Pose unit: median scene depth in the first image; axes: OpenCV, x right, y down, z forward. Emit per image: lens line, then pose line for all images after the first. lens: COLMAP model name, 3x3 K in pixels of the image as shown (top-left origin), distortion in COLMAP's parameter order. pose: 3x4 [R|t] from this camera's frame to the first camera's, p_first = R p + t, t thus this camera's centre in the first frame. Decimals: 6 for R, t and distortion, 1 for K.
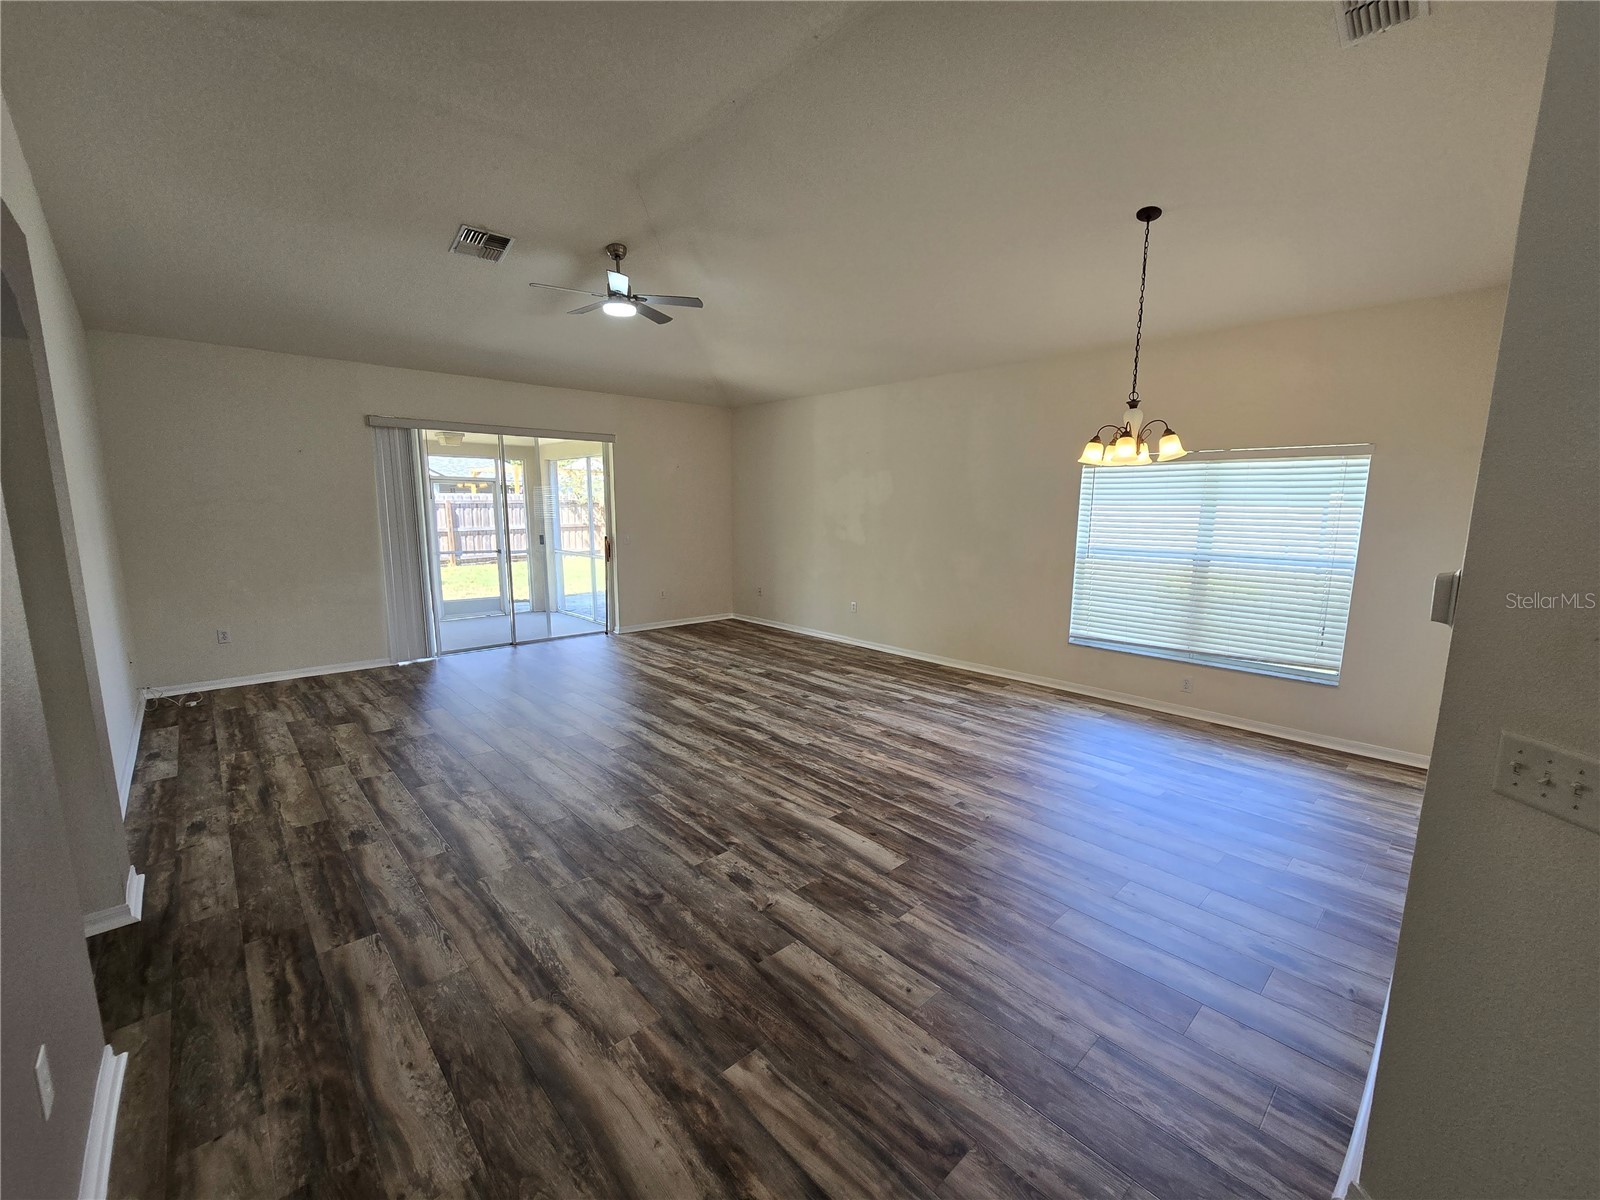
lens RADIAL K [[658.6, 0, 802.6], [0, 658.6, 610.4], [0, 0, 1]] dist [-0.001406, -0.000403]
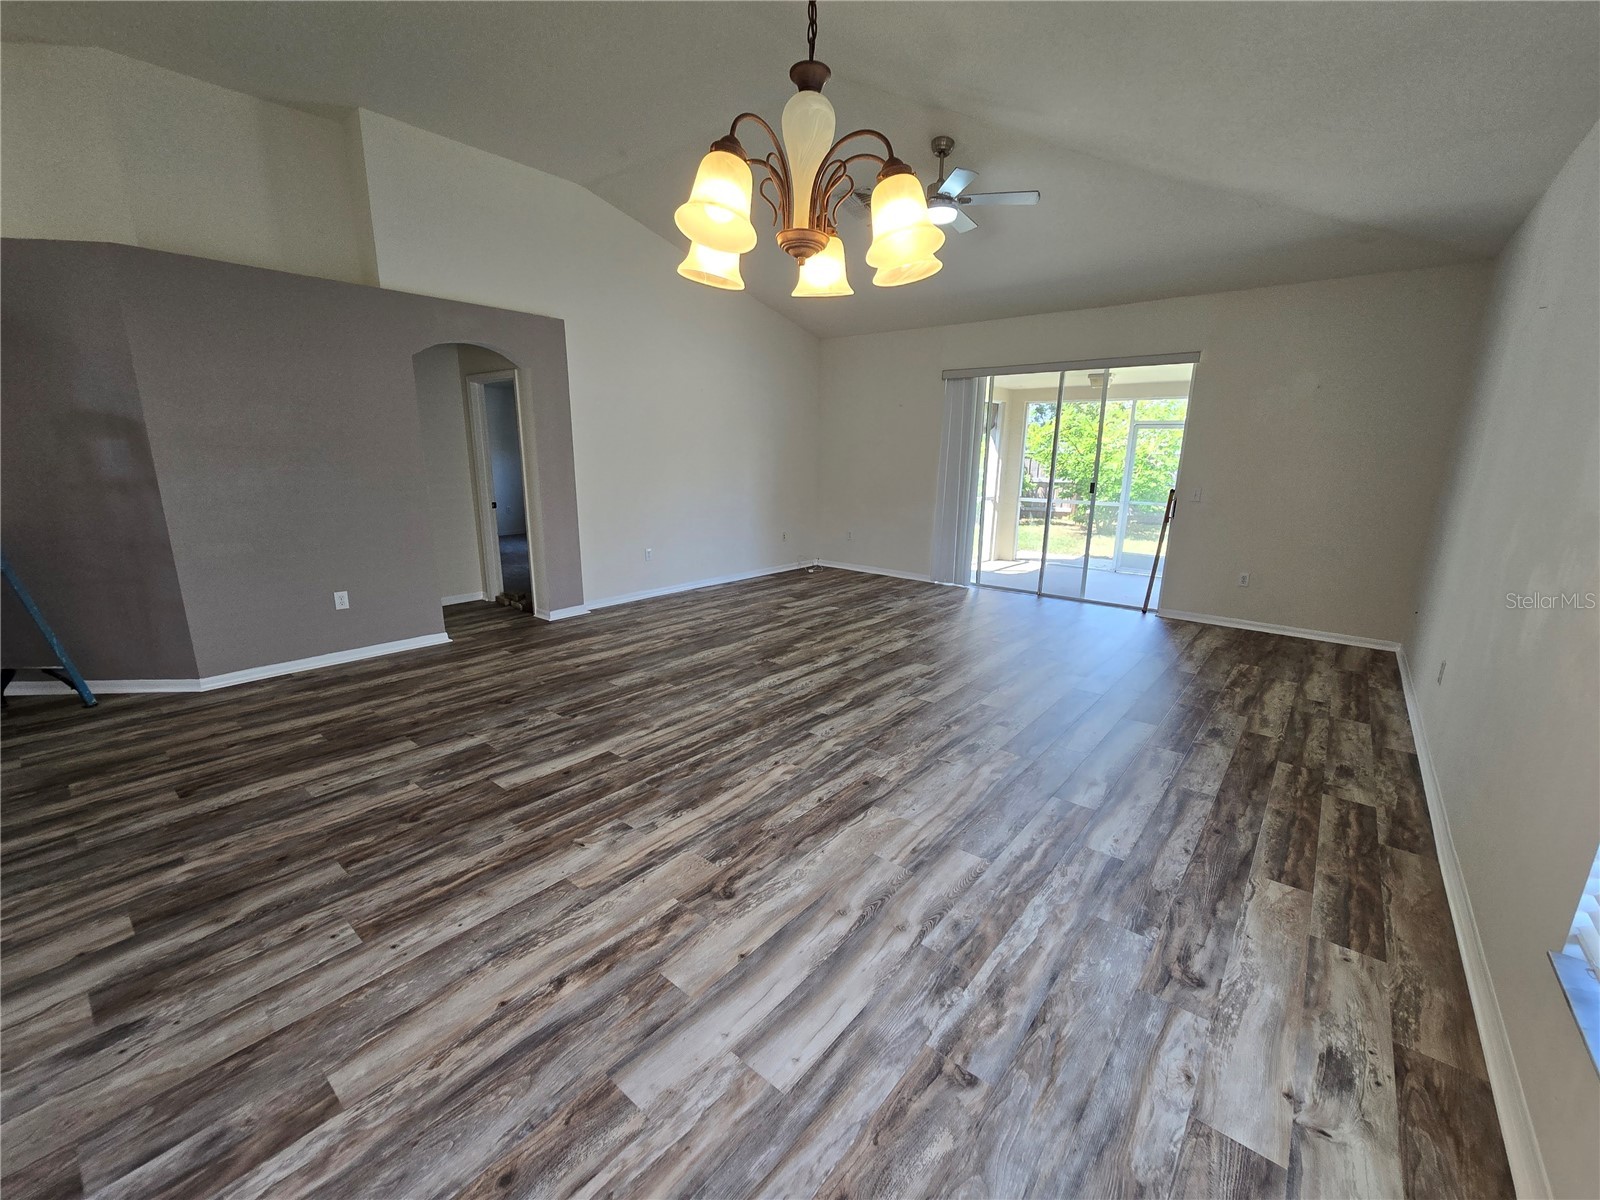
lens RADIAL K [[653.1, 0, 801.4], [0, 653.1, 610.8], [0, 0, 1]] dist [-0.000654, -0.000290]
pose [[0.134847, 0.231592, -0.963422, 0.700387], [-0.171297, 0.963111, 0.207542, -0.101054], [0.975948, 0.137045, 0.169543, 0.781292]]
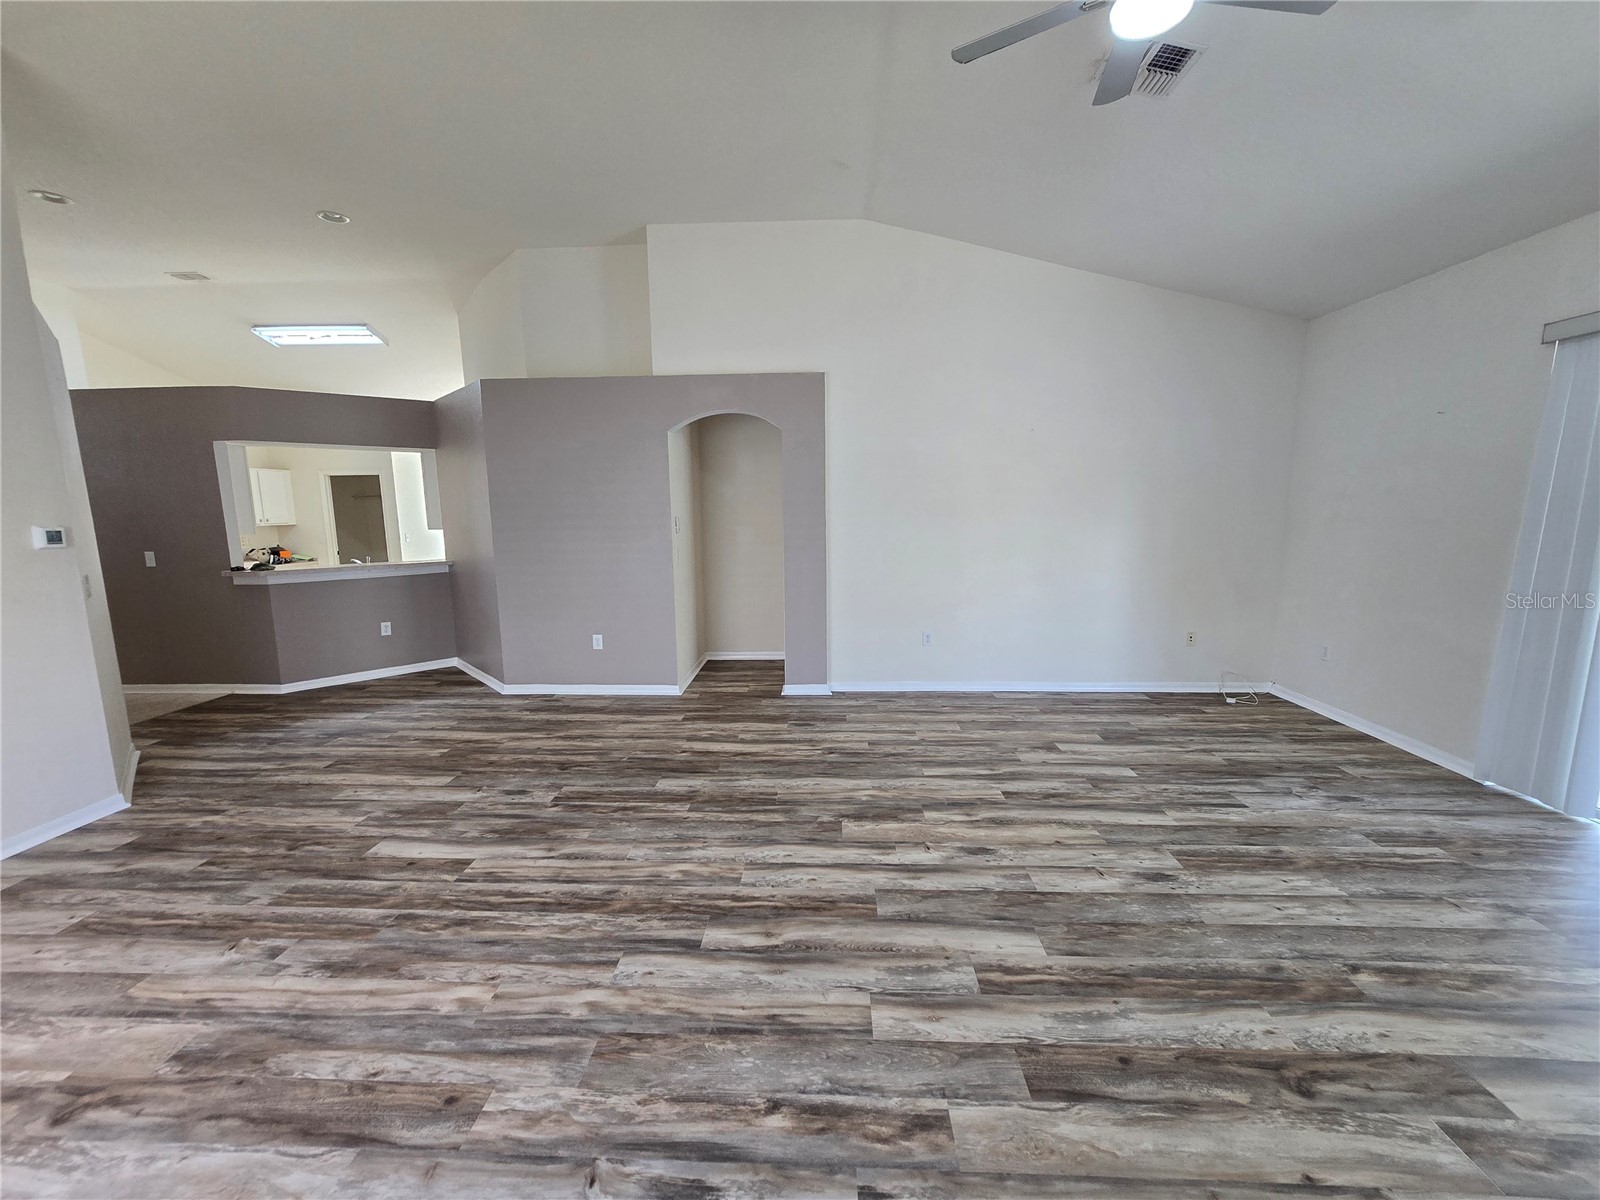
lens RADIAL K [[661.7, 0, 802.5], [0, 661.7, 570.1], [0, 0, 1]] dist [-0.001864, -0.000245]
pose [[-0.711143, 0.066651, -0.699881, 0.226297], [-0.107286, 0.973549, 0.201725, -0.194605], [0.694814, 0.218542, -0.685181, 1.296475]]
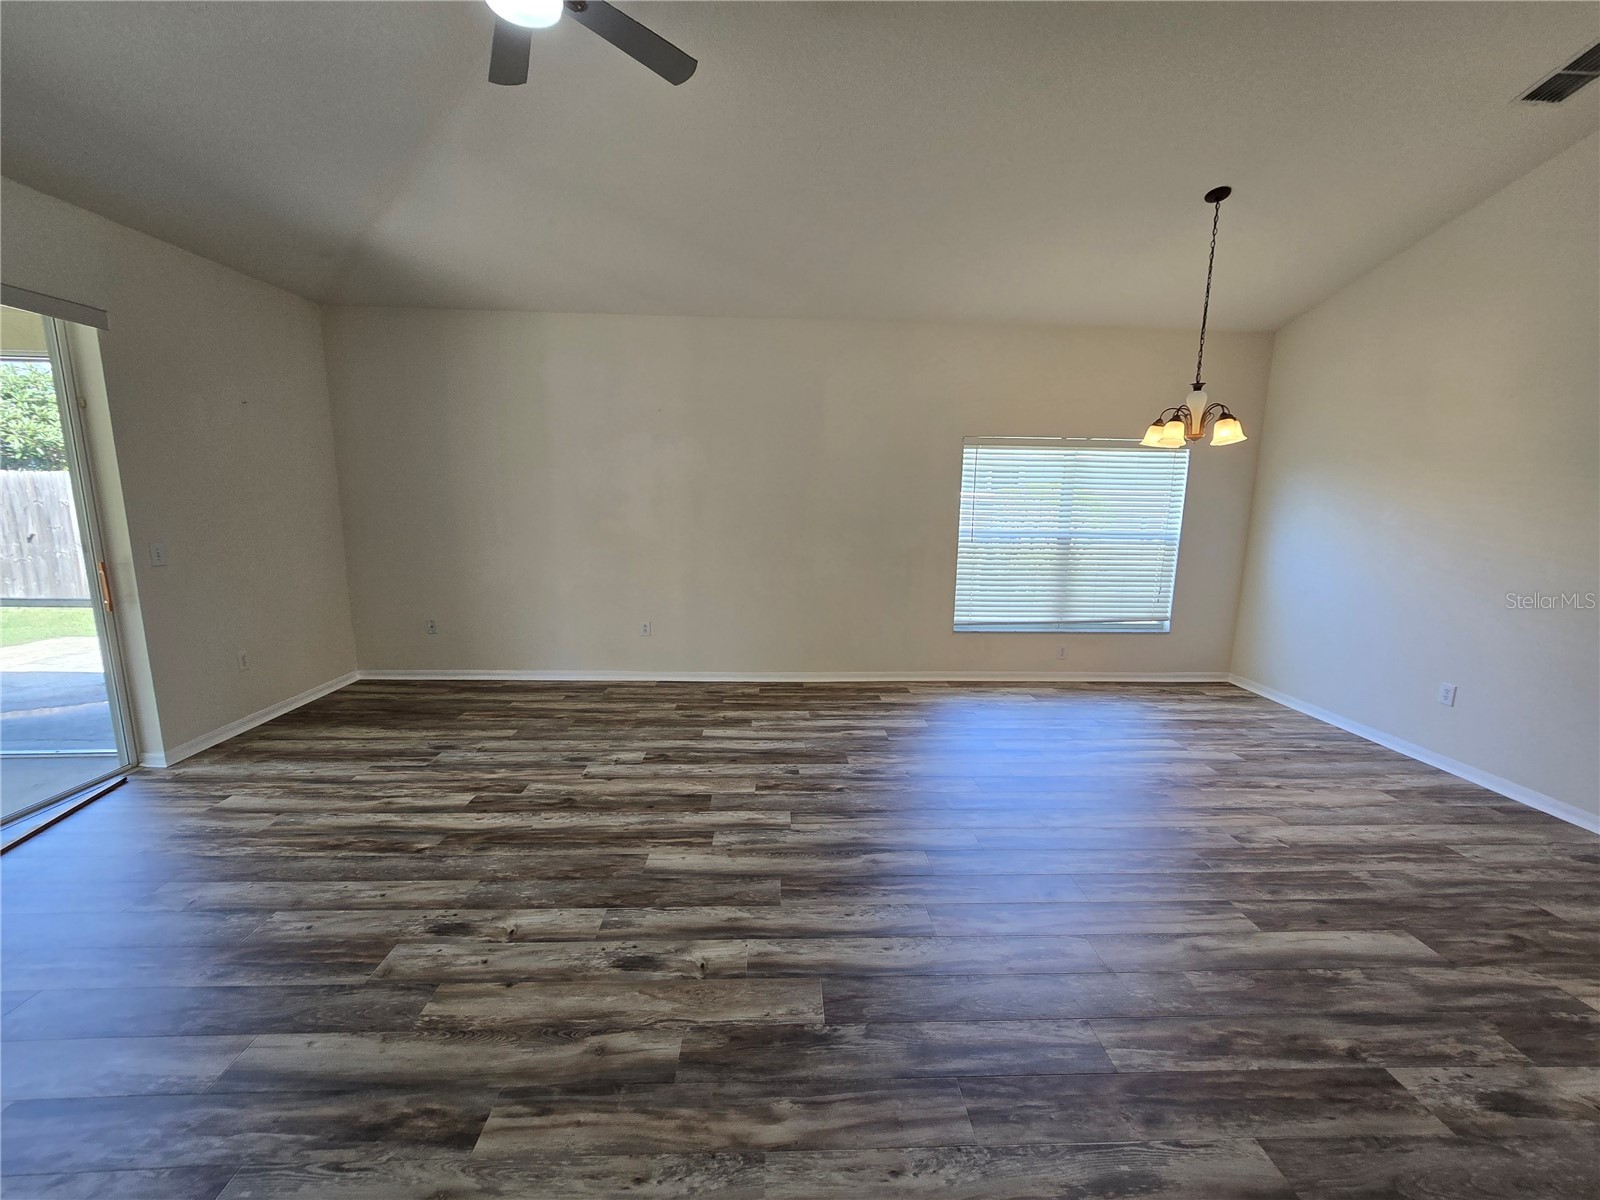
lens RADIAL K [[658.6, 0, 802.6], [0, 658.6, 610.4], [0, 0, 1]] dist [-0.001406, -0.000403]
pose [[0.648126, -0.131257, 0.750137, -0.547174], [0.112067, 0.990749, 0.076532, -0.095436], [-0.753243, 0.034463, 0.656839, 0.644636]]
